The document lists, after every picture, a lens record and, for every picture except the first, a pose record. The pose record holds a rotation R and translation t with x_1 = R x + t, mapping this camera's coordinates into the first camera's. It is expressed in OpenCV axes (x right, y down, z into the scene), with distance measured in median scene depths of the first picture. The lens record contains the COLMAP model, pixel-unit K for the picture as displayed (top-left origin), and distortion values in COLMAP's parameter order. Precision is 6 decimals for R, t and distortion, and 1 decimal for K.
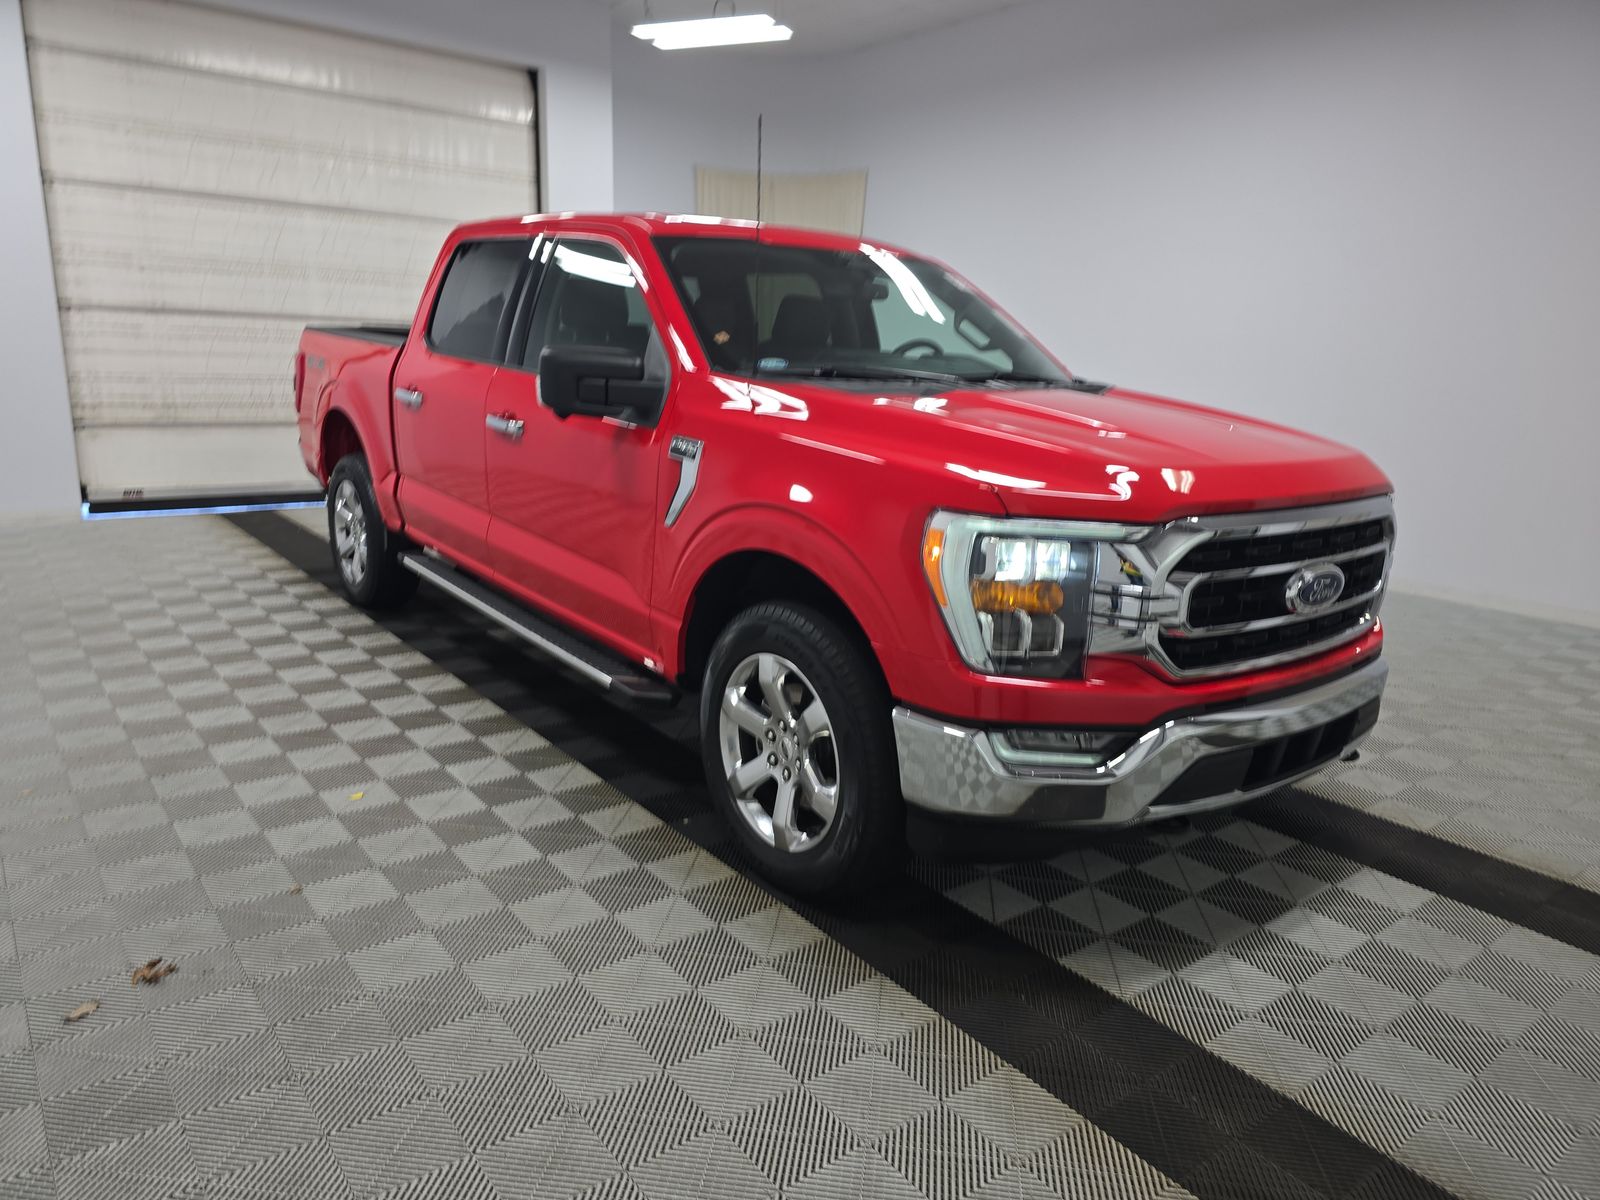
lens RADIAL K [[1104.9, 0, 797.1], [0, 1104.9, 580.2], [0, 0, 1]] dist [0.007788, 0.006523]
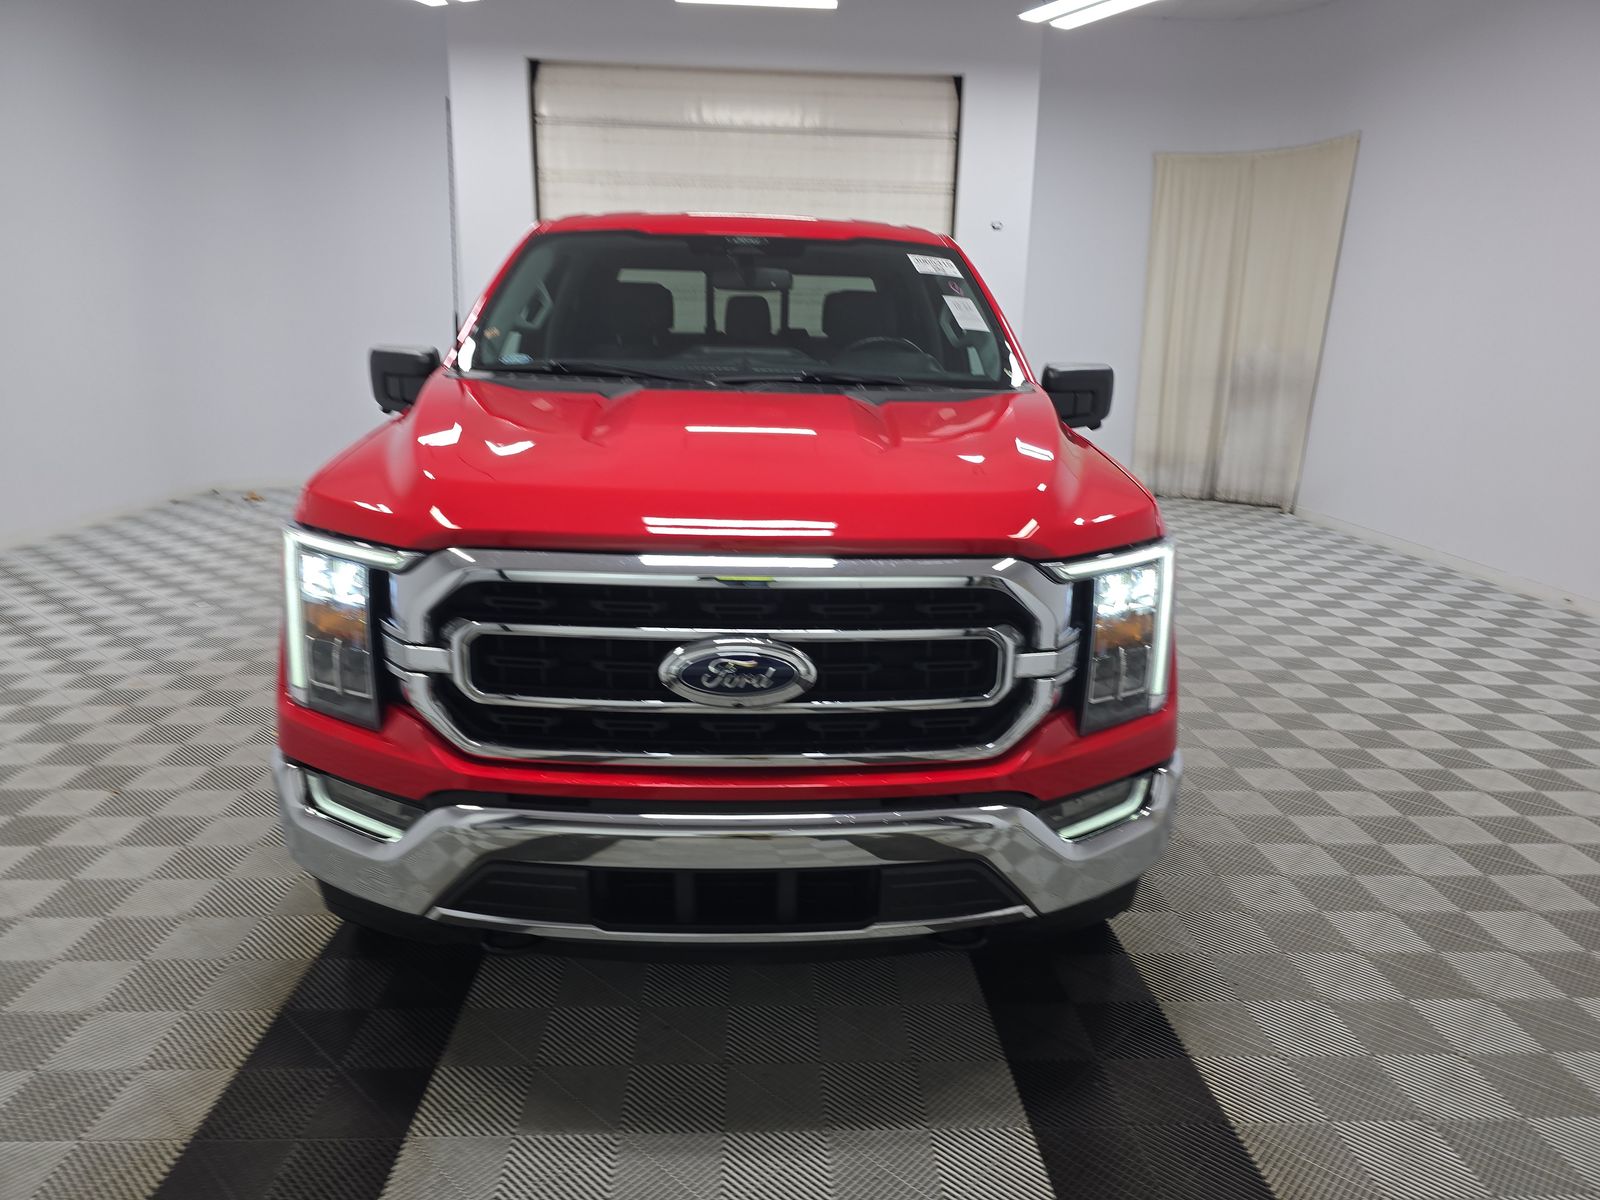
lens RADIAL K [[1086.6, 0, 800.0], [0, 1086.6, 600.0], [0, 0, 1]] dist [0.033059, 0.001509]
pose [[0.819187, 0.112983, -0.562288, 0.582461], [-0.111286, 0.993084, 0.037414, -0.044082], [0.562626, 0.031925, 0.826095, 0.306322]]
